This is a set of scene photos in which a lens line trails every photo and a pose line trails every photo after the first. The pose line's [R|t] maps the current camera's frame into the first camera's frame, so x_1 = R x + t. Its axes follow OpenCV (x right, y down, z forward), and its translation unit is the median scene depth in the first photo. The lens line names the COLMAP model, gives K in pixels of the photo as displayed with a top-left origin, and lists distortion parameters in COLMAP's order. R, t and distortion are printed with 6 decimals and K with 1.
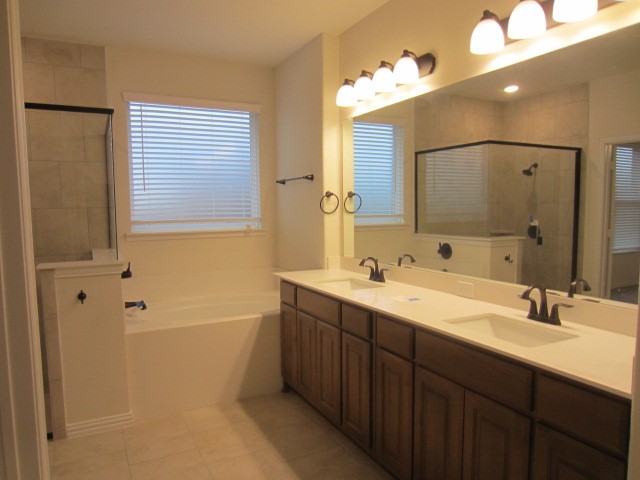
lens RADIAL K [[461.5, 0, 315.3], [0, 461.5, 243.6], [0, 0, 1]] dist [0.015664, 0.010277]
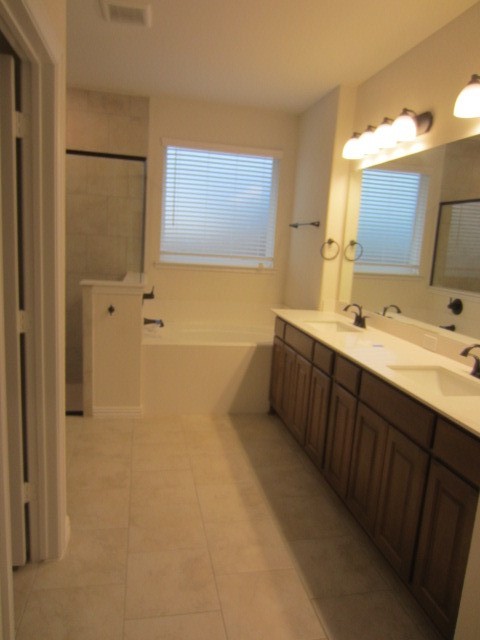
lens RADIAL K [[461.5, 0, 243.7], [0, 461.5, 318.2], [0, 0, 1]] dist [0.015664, 0.010277]
pose [[0.964121, 0.115678, -0.238933, 0.123189], [-0.096112, 0.991108, 0.092018, -0.010809], [0.247453, -0.065752, 0.966666, -0.101196]]
